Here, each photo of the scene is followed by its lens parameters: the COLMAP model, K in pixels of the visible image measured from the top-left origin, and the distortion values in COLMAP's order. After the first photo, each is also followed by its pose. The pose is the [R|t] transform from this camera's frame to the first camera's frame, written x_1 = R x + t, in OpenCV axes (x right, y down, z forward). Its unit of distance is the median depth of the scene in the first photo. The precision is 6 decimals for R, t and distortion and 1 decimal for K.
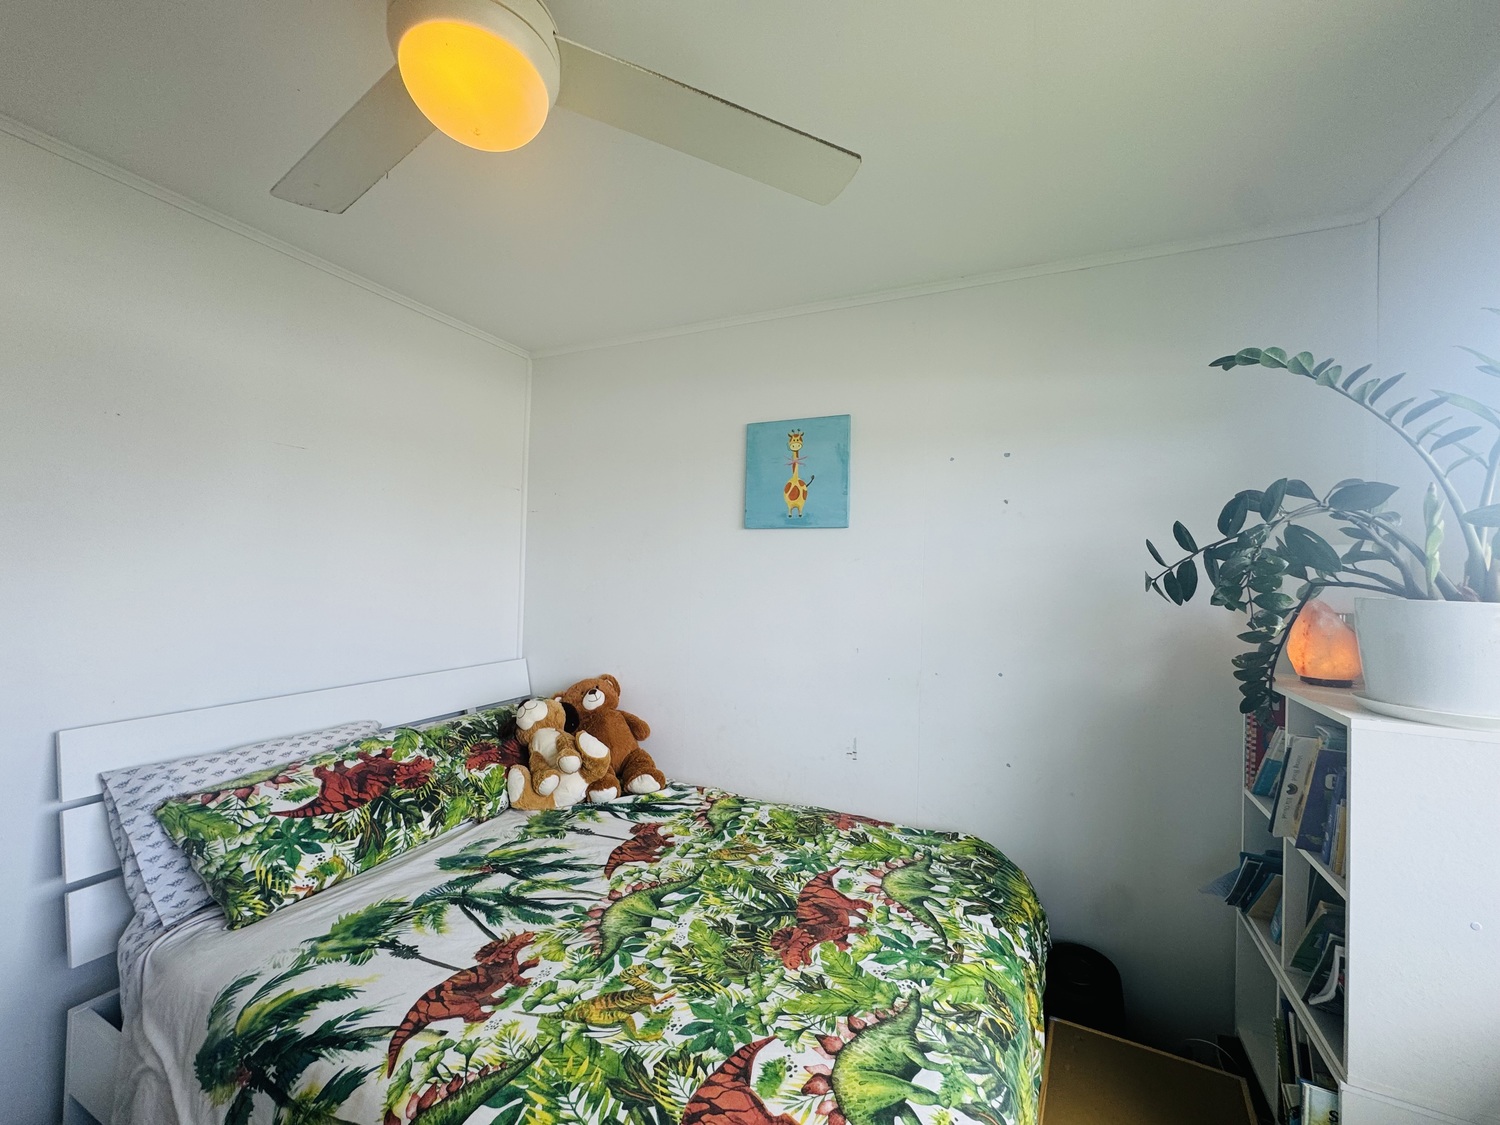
lens RADIAL K [[595.9, 0, 750.0], [0, 595.9, 562.5], [0, 0, 1]] dist [-0.000932, -0.000016]
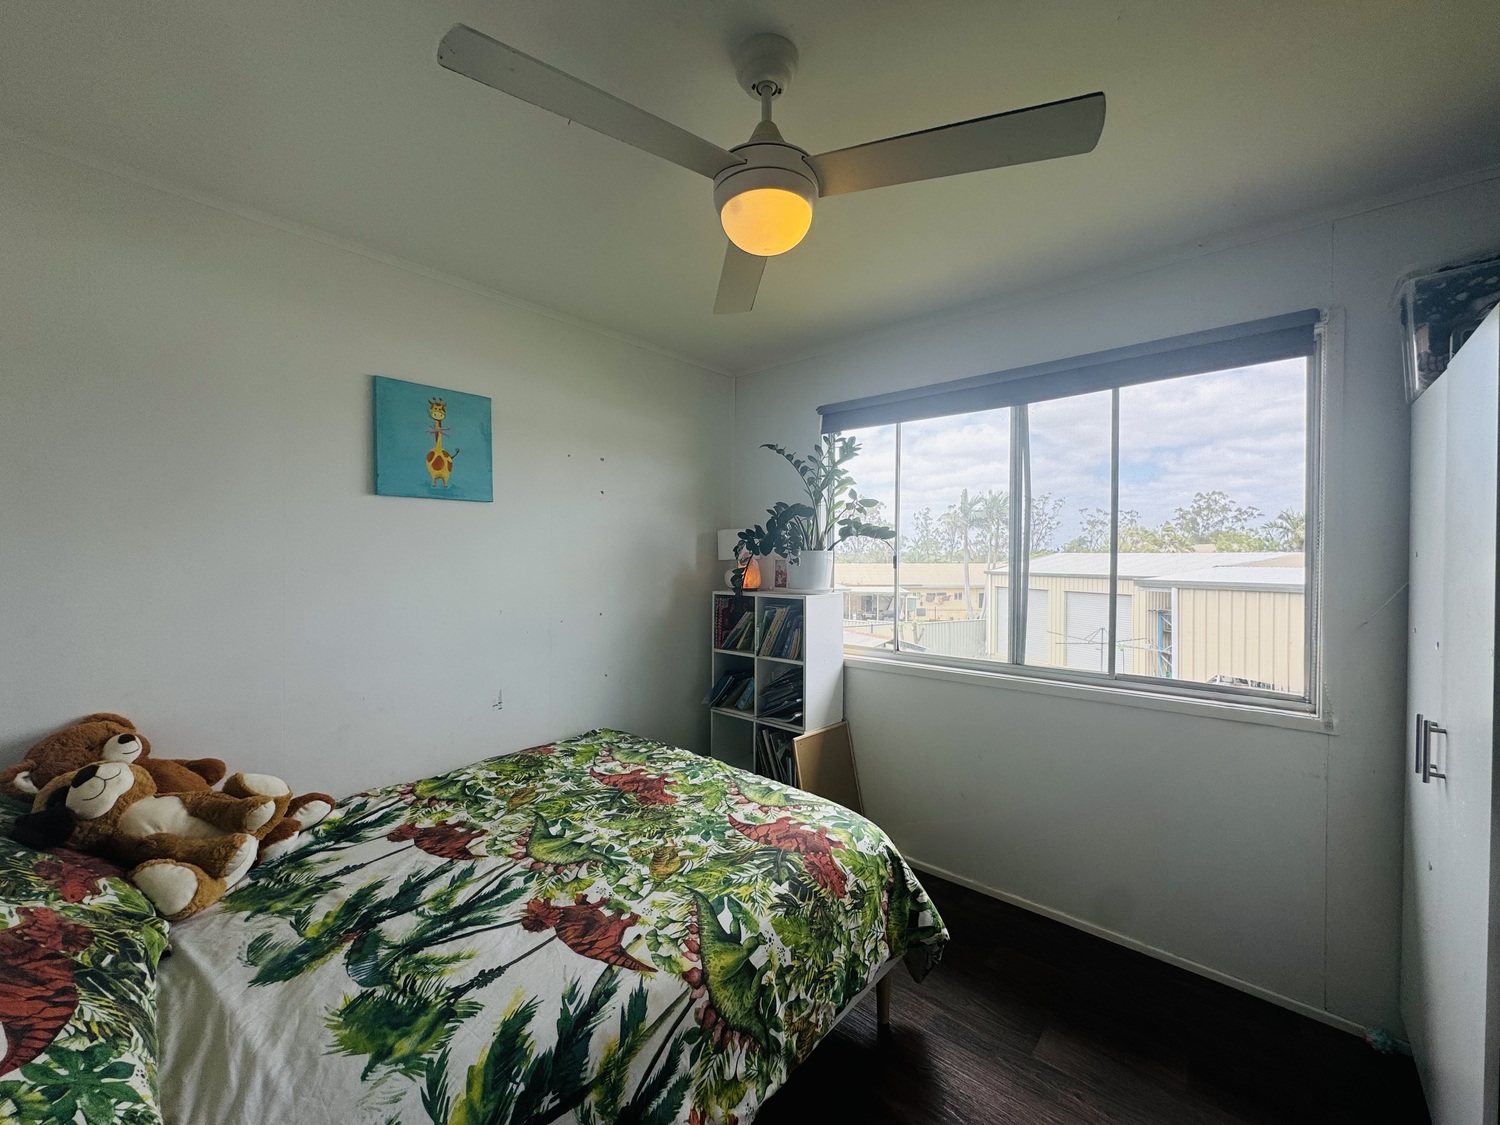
lens RADIAL K [[595.9, 0, 750.0], [0, 595.9, 562.5], [0, 0, 1]] dist [-0.000932, -0.000016]
pose [[0.284894, -0.037707, 0.957817, -1.047431], [-0.009290, 0.999070, 0.042094, 0.002191], [-0.958514, -0.020891, 0.284279, 0.318755]]
